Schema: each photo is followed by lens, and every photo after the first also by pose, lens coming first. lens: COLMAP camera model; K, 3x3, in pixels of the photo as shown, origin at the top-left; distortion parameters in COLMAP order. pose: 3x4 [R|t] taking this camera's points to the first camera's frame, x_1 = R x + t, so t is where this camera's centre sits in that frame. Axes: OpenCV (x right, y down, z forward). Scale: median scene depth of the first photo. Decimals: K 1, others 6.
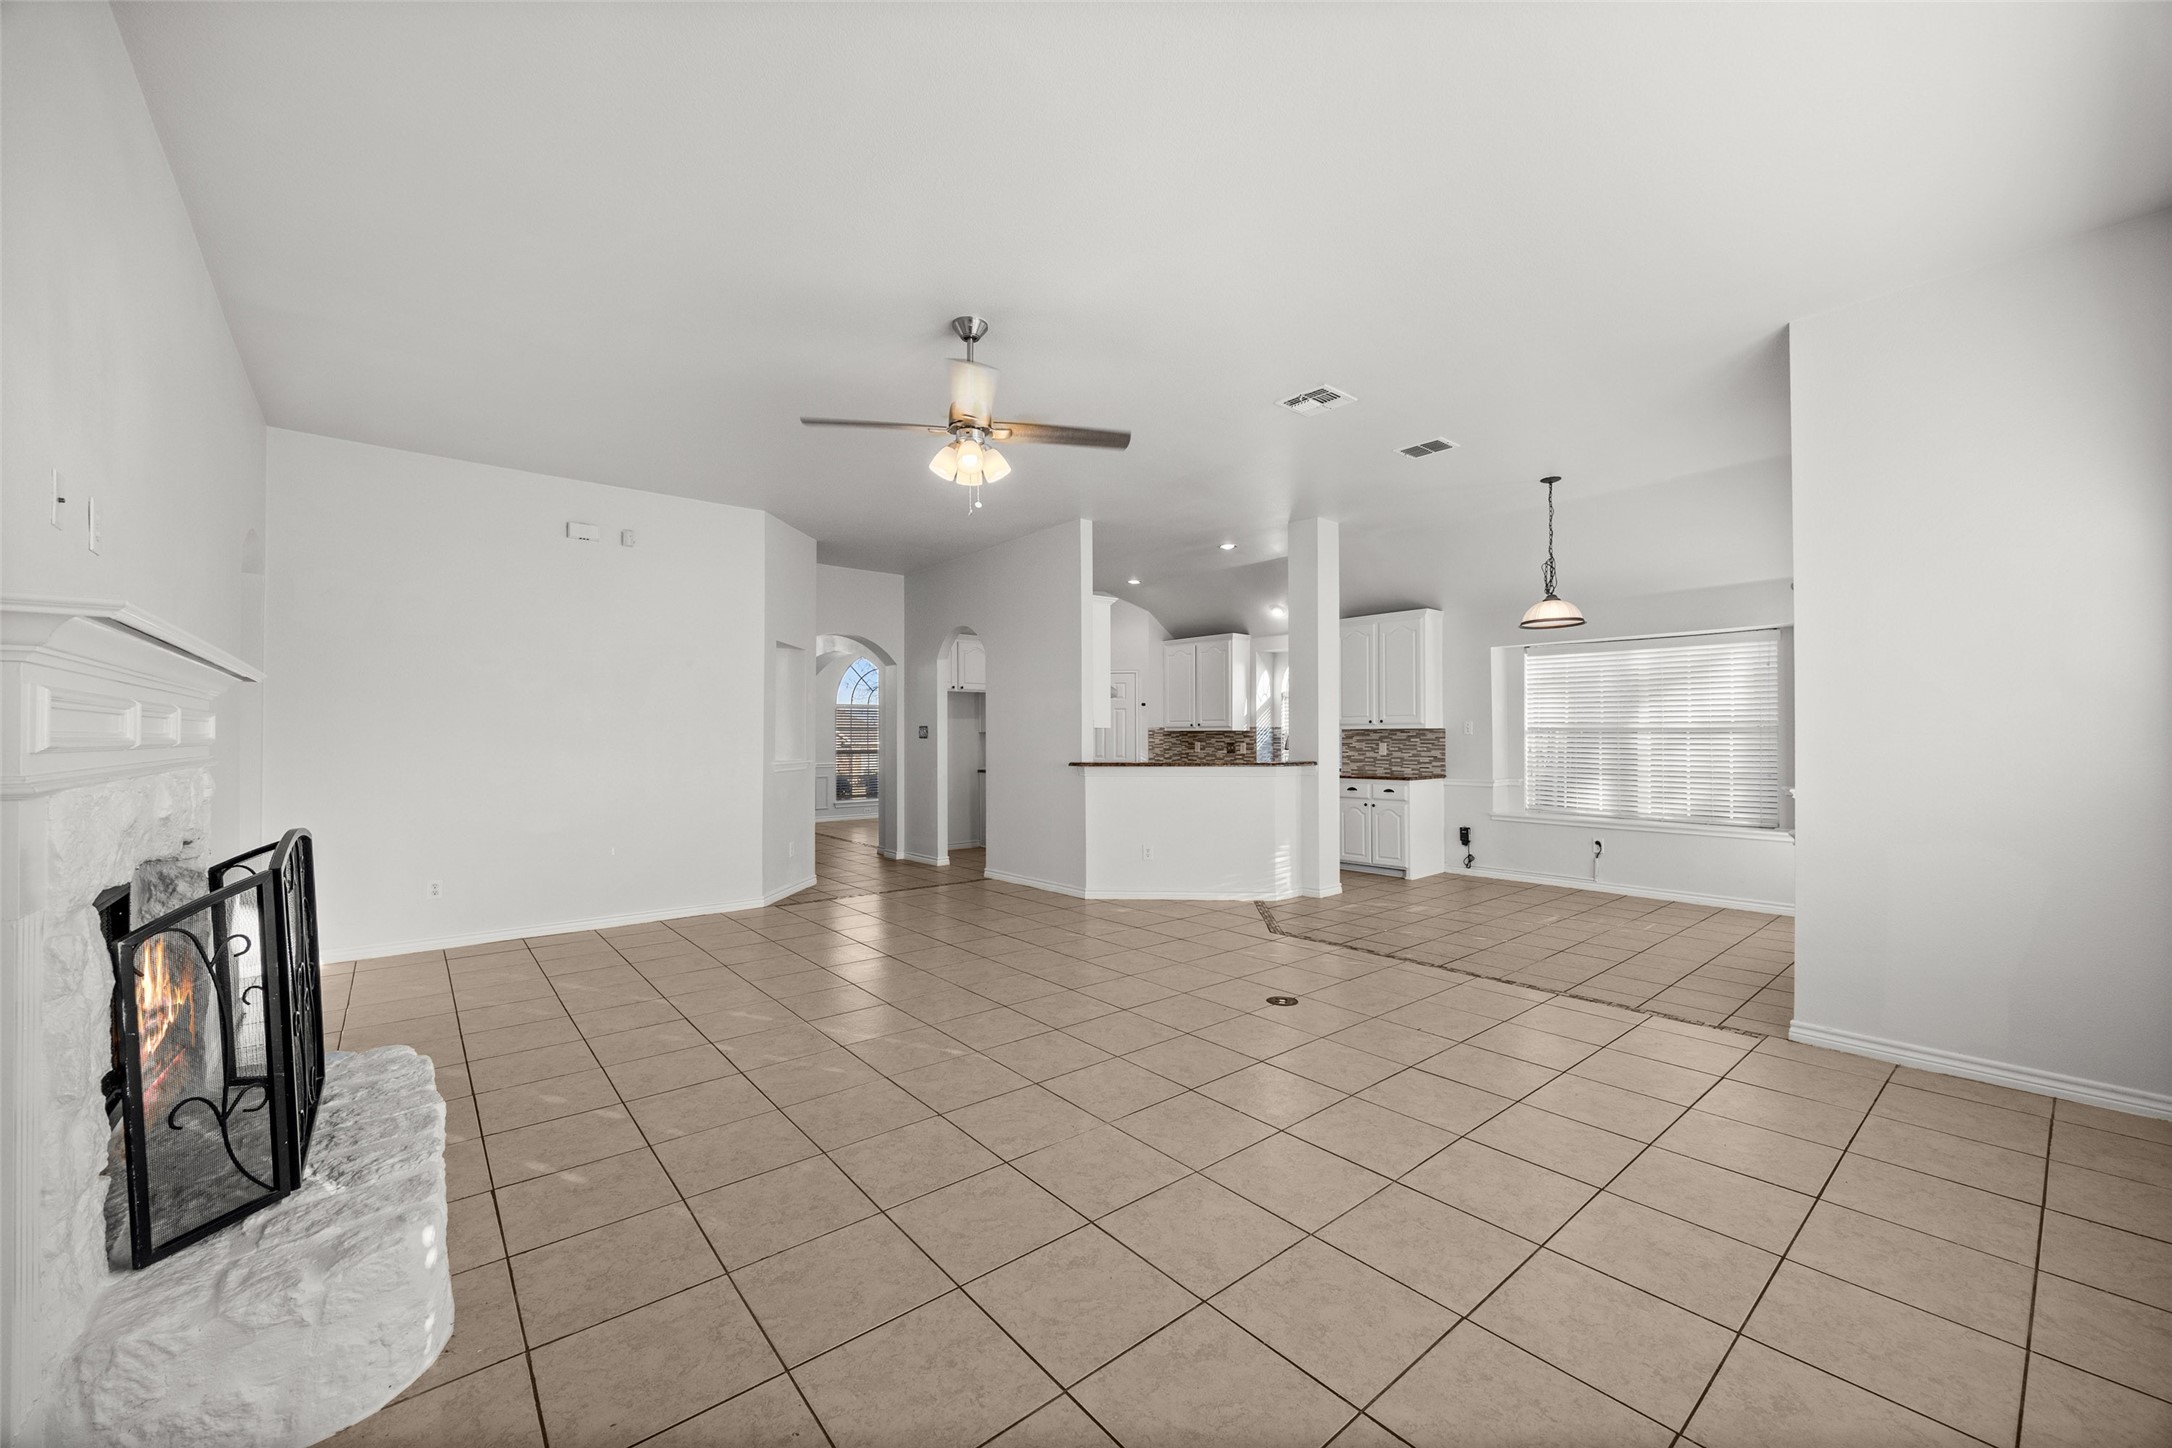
lens RADIAL K [[839.0, 0, 1075.3], [0, 839.0, 734.0], [0, 0, 1]] dist [-0.006933, 0.000441]
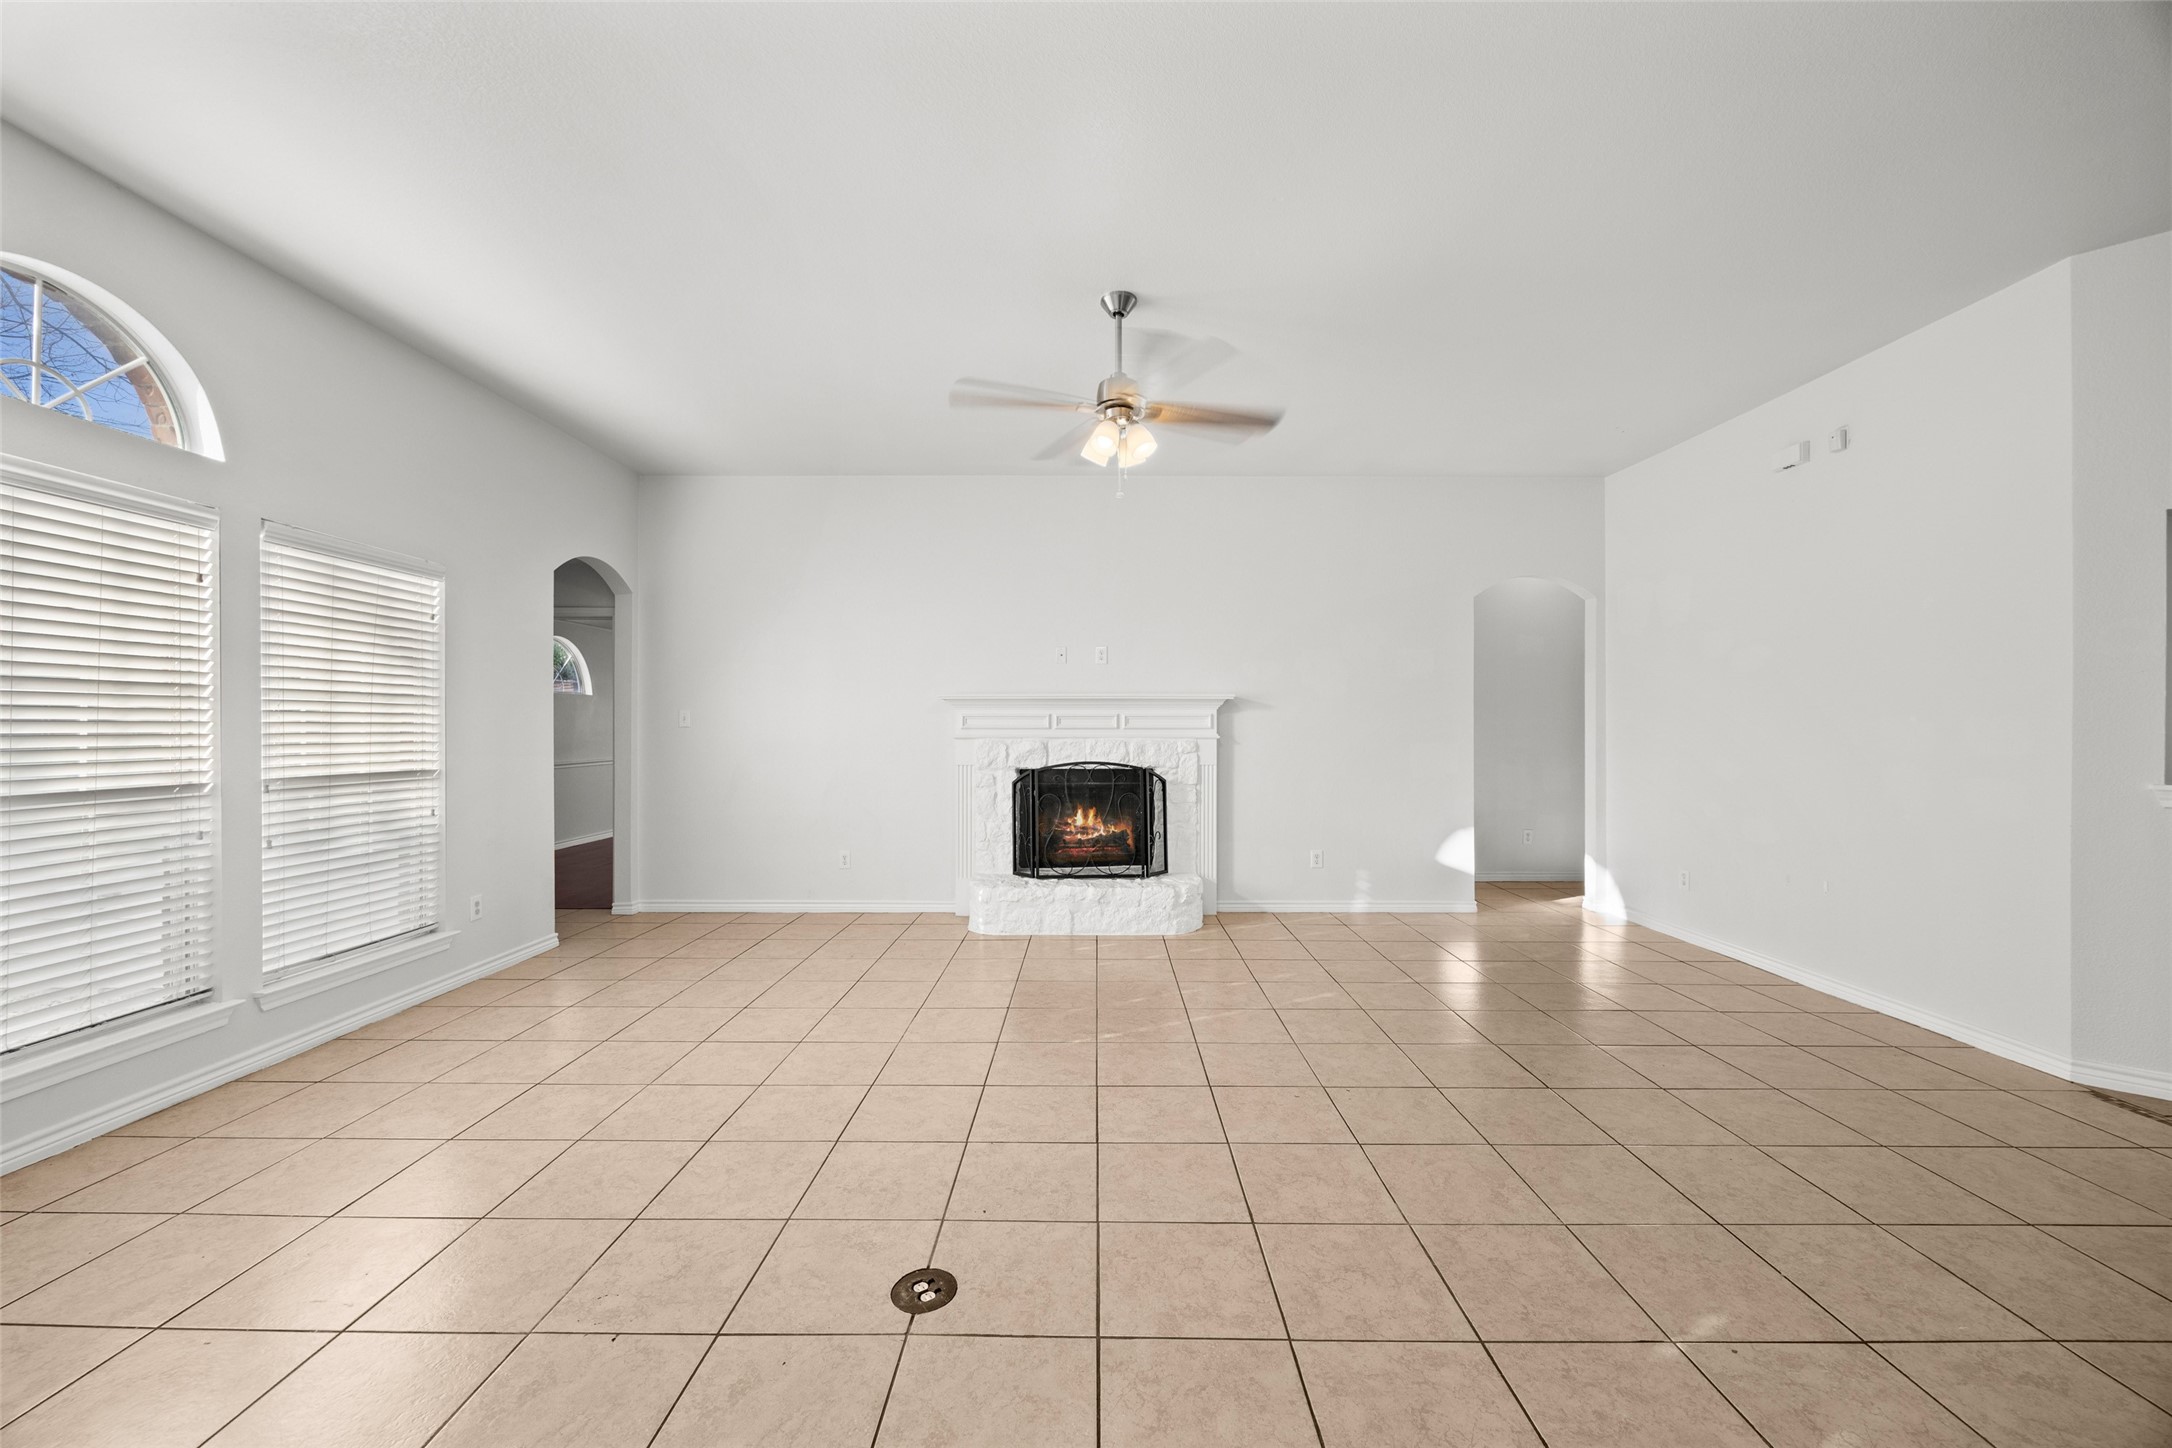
lens RADIAL K [[839.0, 0, 1083.4], [0, 839.0, 724.6], [0, 0, 1]] dist [-0.006933, 0.000441]
pose [[-0.645064, -0.000477, -0.764128, 0.640522], [0.001744, 0.999996, -0.002097, 0.006839], [0.764126, -0.002685, -0.645061, 1.607586]]
